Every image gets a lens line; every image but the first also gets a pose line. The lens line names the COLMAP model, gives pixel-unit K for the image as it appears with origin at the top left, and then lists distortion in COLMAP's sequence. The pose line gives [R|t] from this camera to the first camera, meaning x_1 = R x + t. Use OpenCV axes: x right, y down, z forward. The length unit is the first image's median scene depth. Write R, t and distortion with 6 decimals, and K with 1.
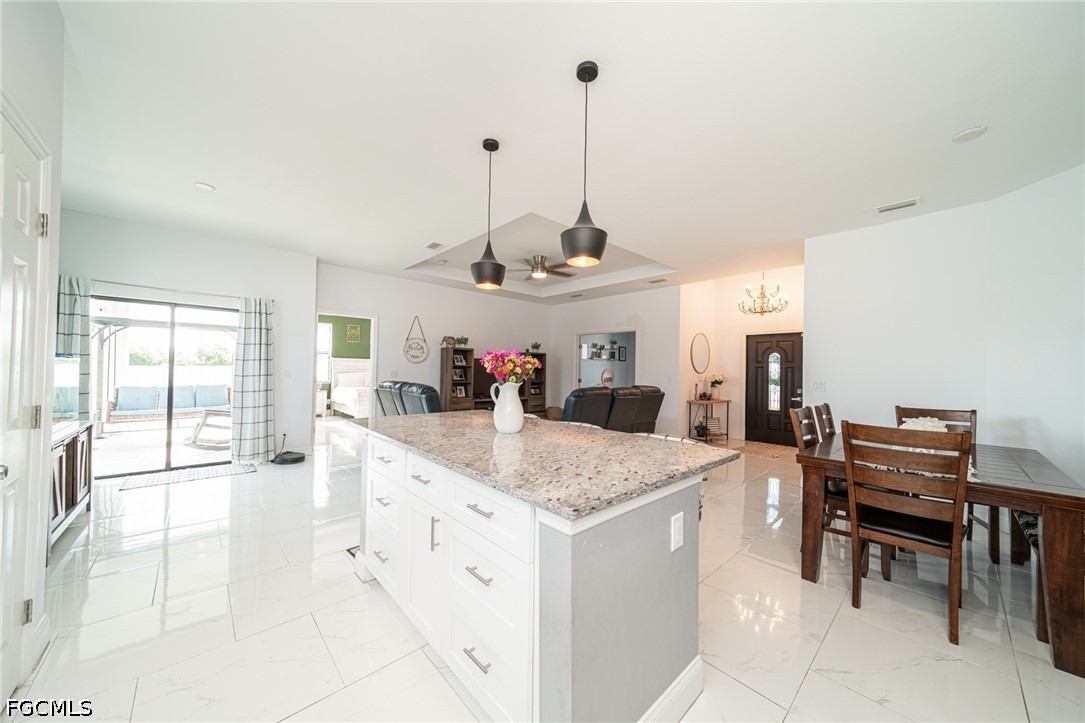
lens RADIAL K [[376.5, 0, 539.7], [0, 376.5, 365.5], [0, 0, 1]] dist [0.008229, -0.000187]
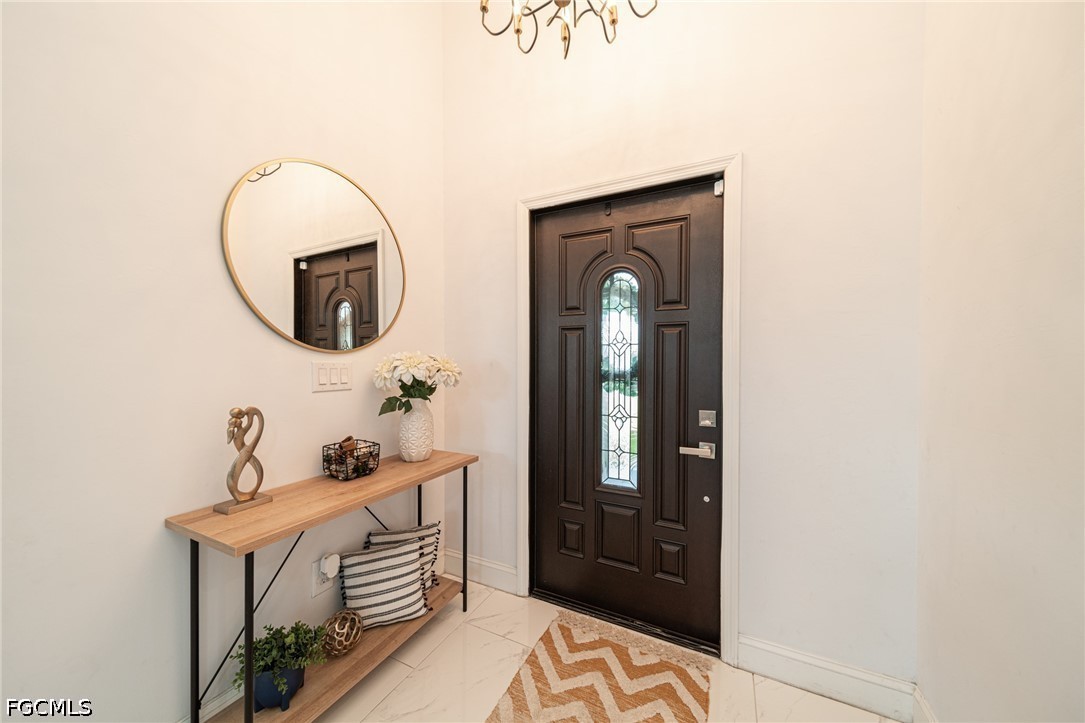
lens RADIAL K [[376.5, 0, 539.7], [0, 376.5, 365.5], [0, 0, 1]] dist [0.008229, -0.000187]
pose [[0.932089, -0.021319, 0.361603, 0.466469], [0.010355, 0.999427, 0.032231, 0.023364], [-0.362083, -0.026298, 0.931775, 0.762742]]
